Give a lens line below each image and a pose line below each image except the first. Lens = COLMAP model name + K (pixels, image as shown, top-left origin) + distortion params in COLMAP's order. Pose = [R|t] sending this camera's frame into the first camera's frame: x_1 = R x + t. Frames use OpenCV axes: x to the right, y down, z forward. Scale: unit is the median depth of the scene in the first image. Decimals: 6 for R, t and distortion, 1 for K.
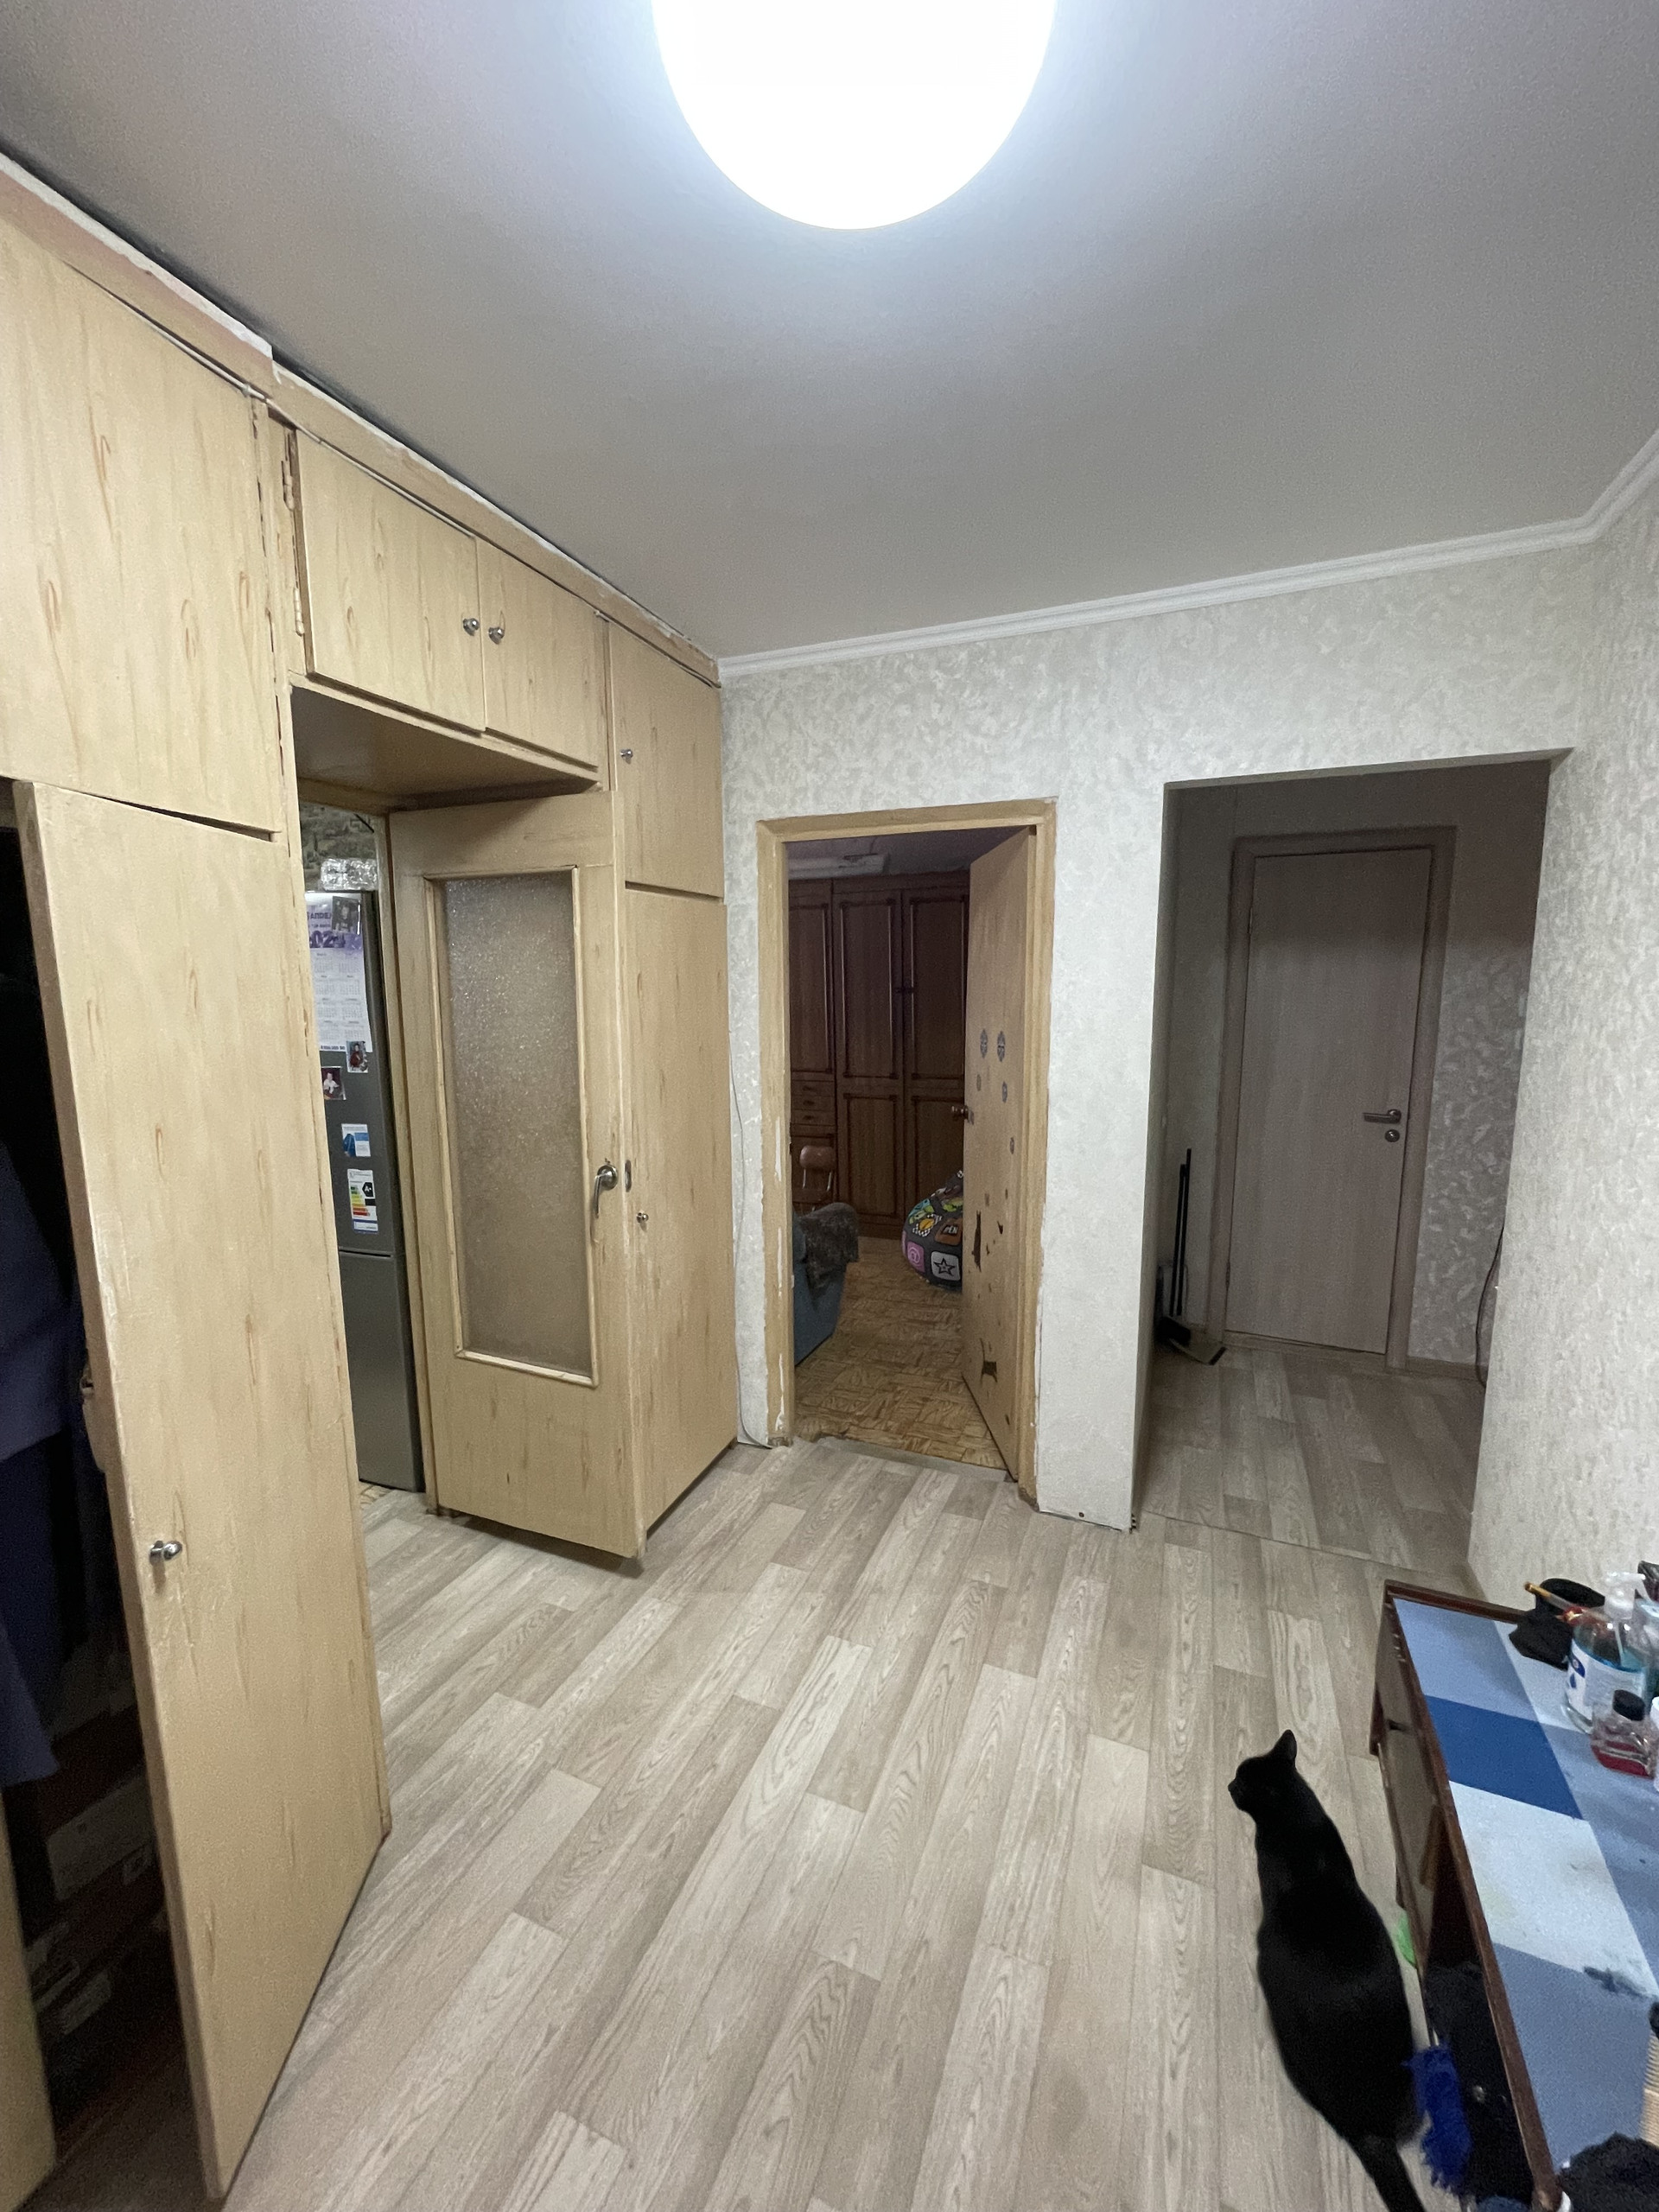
lens RADIAL K [[892.5, 0, 835.0], [0, 892.5, 1103.8], [0, 0, 1]] dist [-0.004346, -0.000005]
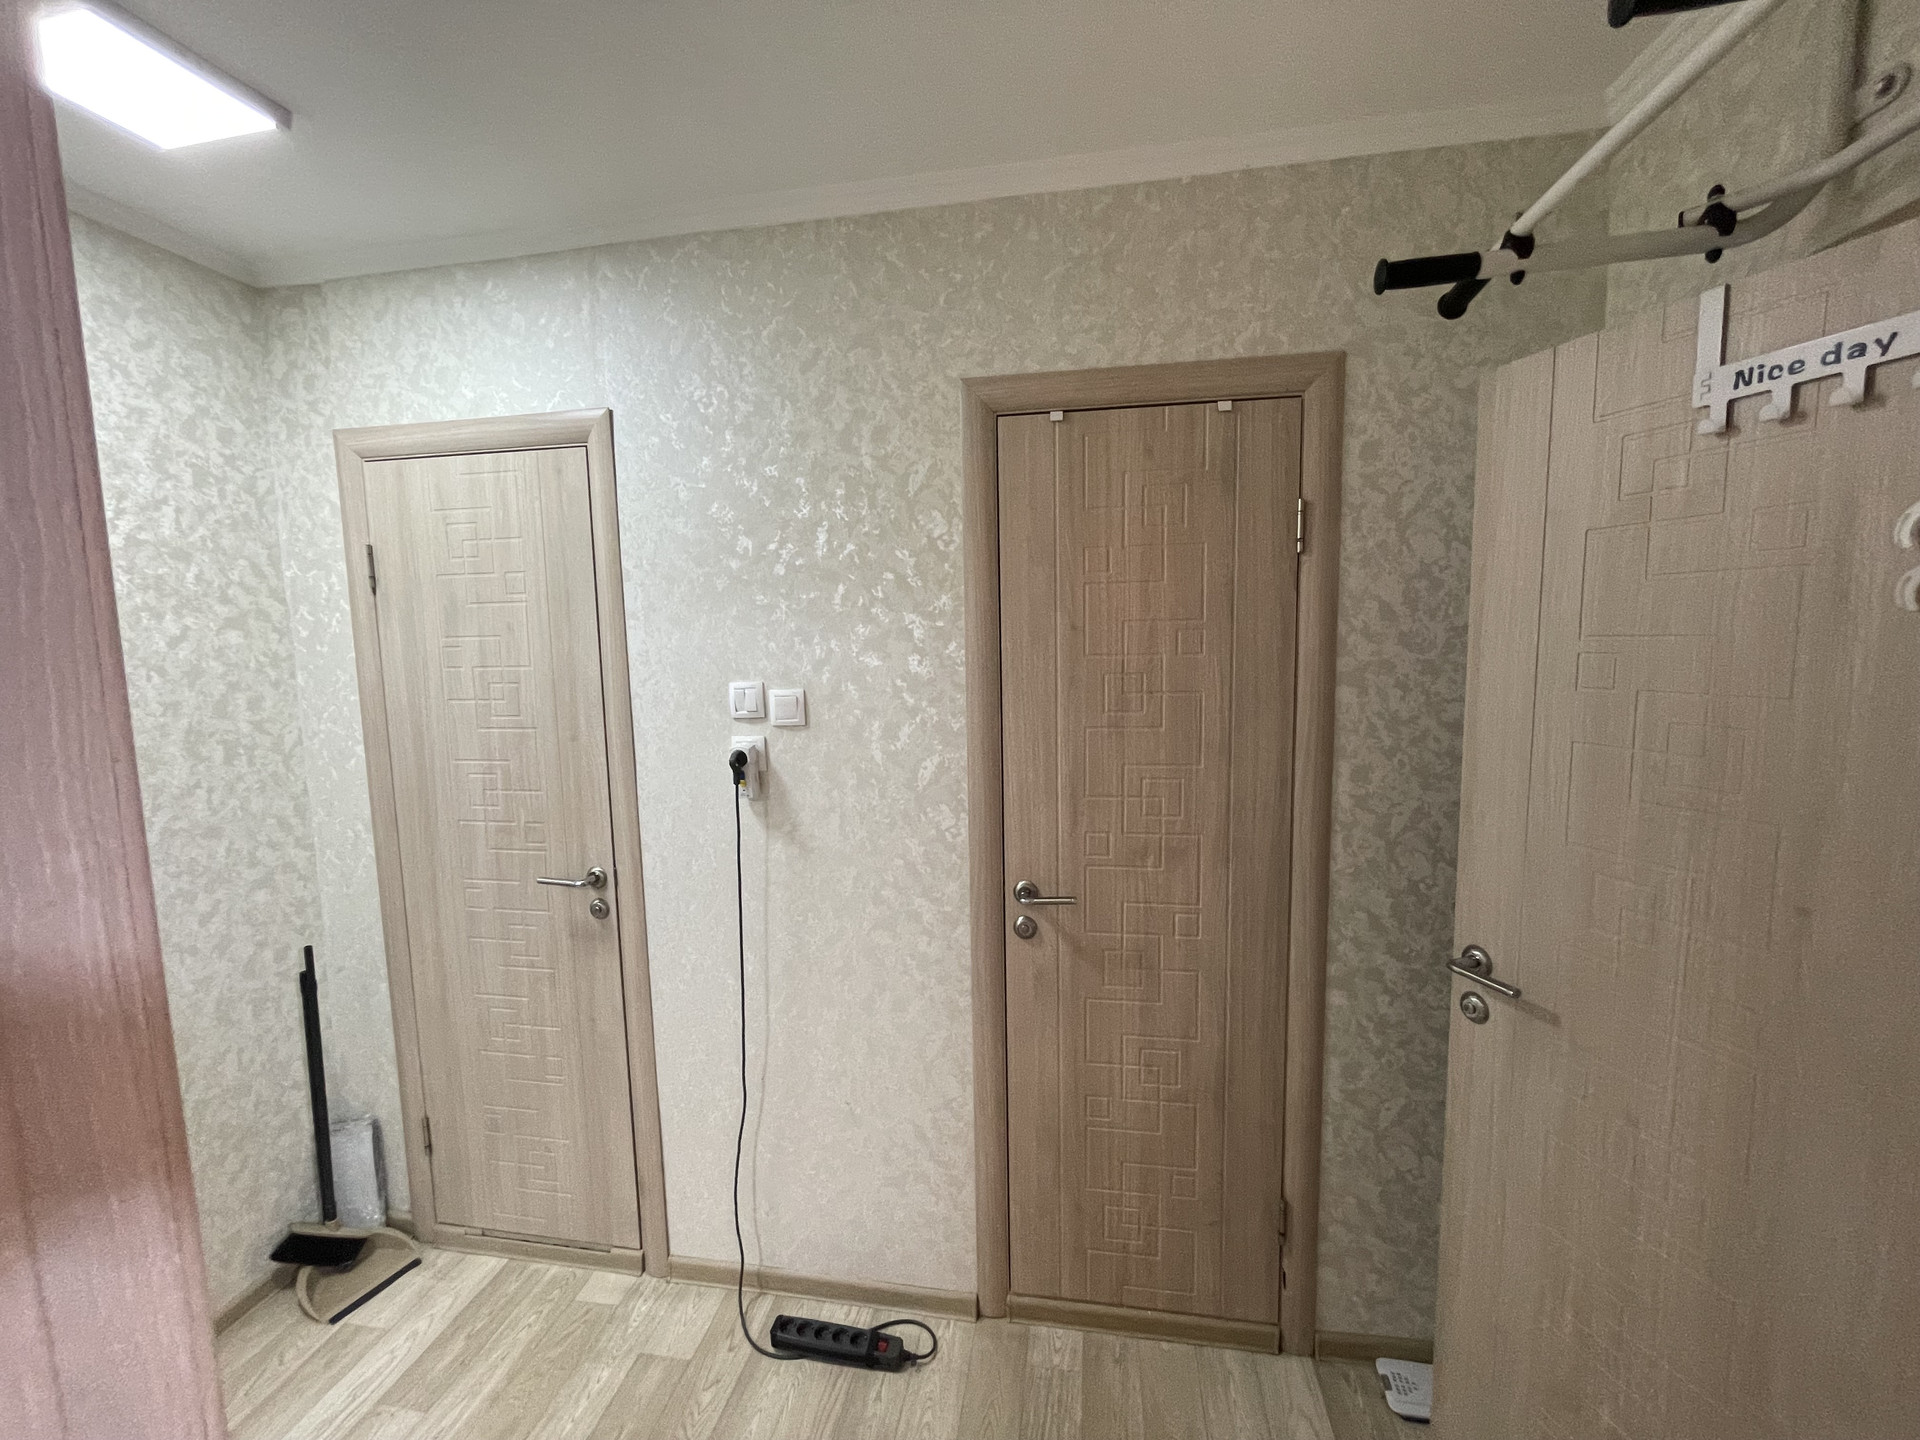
lens RADIAL K [[774.7, 0, 967.9], [0, 774.7, 711.6], [0, 0, 1]] dist [-0.004346, -0.000005]
pose [[0.974590, -0.041254, 0.220165, 1.160903], [0.050921, 0.997964, -0.038411, -0.103516], [-0.218132, 0.048646, 0.974706, 0.632488]]
